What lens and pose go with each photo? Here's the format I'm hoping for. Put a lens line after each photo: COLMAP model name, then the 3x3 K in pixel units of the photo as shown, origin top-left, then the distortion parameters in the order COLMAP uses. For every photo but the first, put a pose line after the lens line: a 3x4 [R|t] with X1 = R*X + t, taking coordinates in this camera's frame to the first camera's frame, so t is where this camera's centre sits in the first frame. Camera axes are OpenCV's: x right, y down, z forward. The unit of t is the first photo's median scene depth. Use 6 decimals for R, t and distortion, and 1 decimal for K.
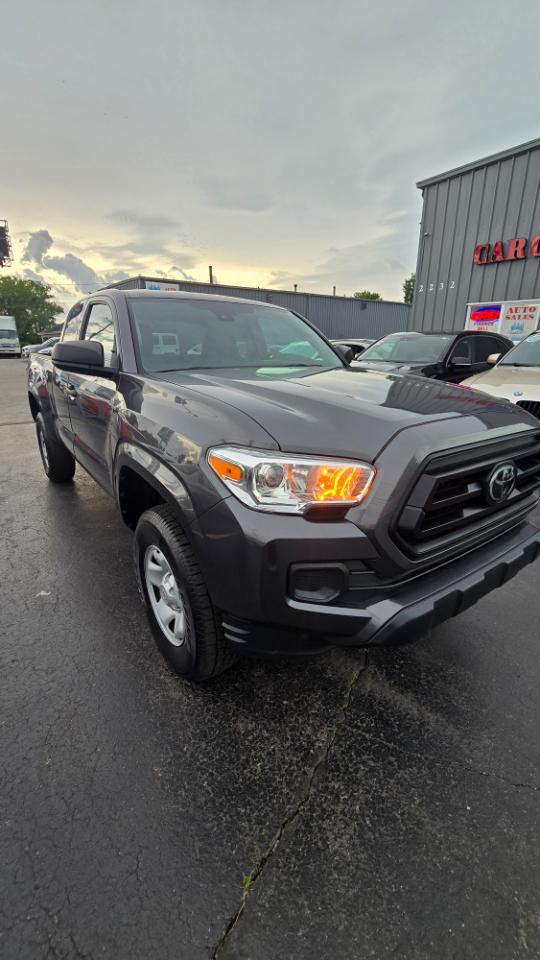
lens RADIAL K [[407.3, 0, 280.2], [0, 407.3, 471.8], [0, 0, 1]] dist [0.001672, -0.003927]
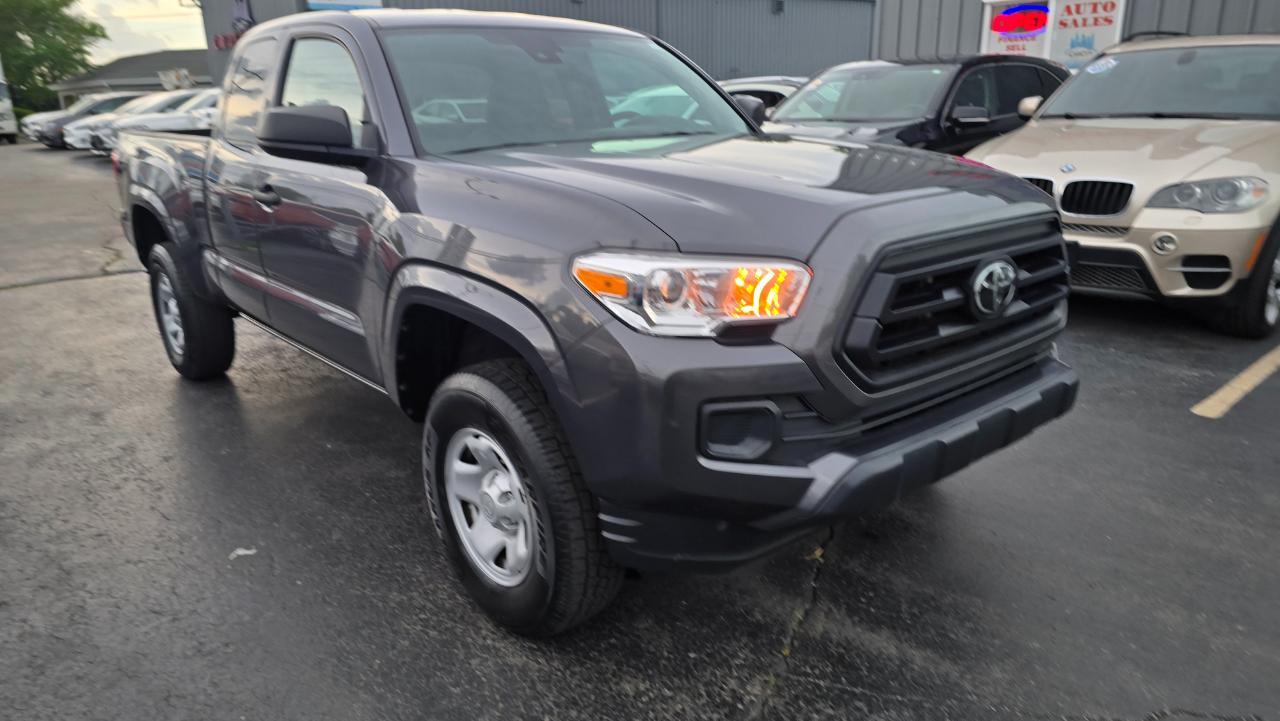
lens RADIAL K [[884.1, 0, 649.2], [0, 884.1, 346.7], [0, 0, 1]] dist [0.042376, -0.038907]
pose [[0.997978, -0.048314, 0.041304, -0.084282], [0.049296, 0.998517, -0.023106, 0.103622], [-0.040126, 0.025095, 0.998879, -0.377739]]
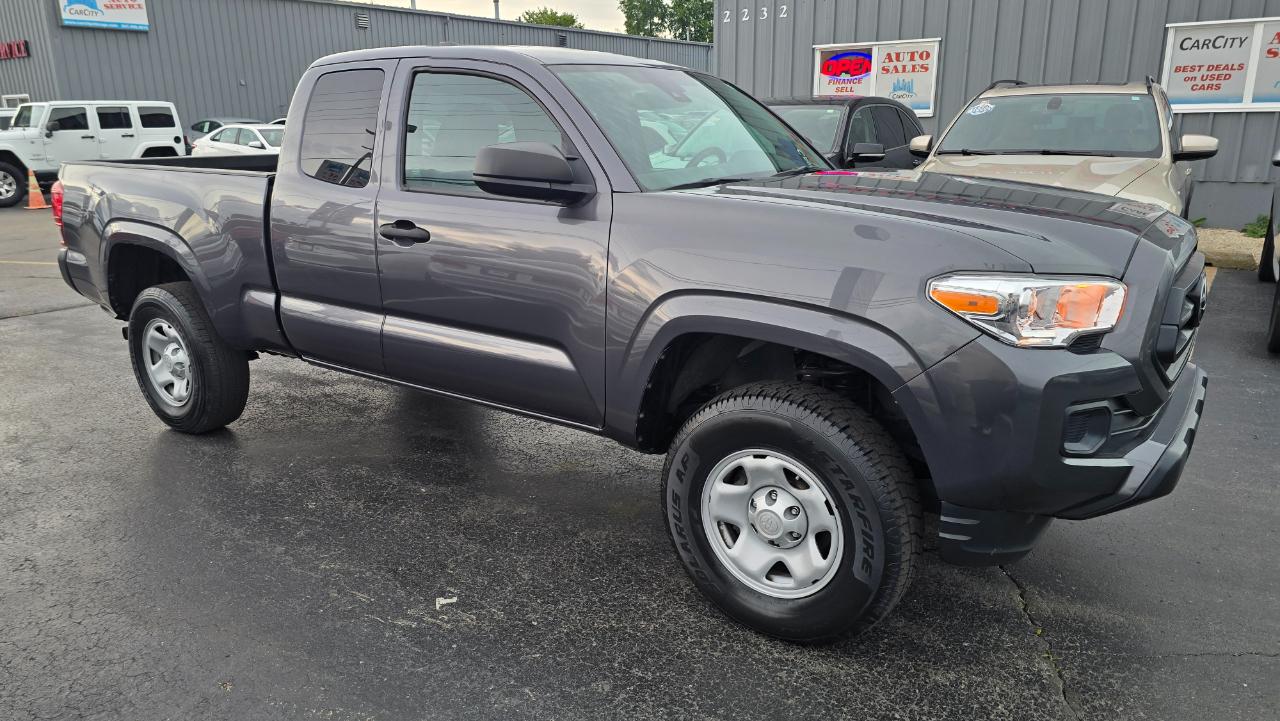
lens RADIAL K [[884.1, 0, 631.1], [0, 884.1, 342.3], [0, 0, 1]] dist [0.042376, -0.038907]
pose [[0.954813, -0.090992, 0.282936, -0.862137], [0.106631, 0.993480, -0.040341, 0.050955], [-0.277421, 0.068688, 0.958290, -0.320673]]
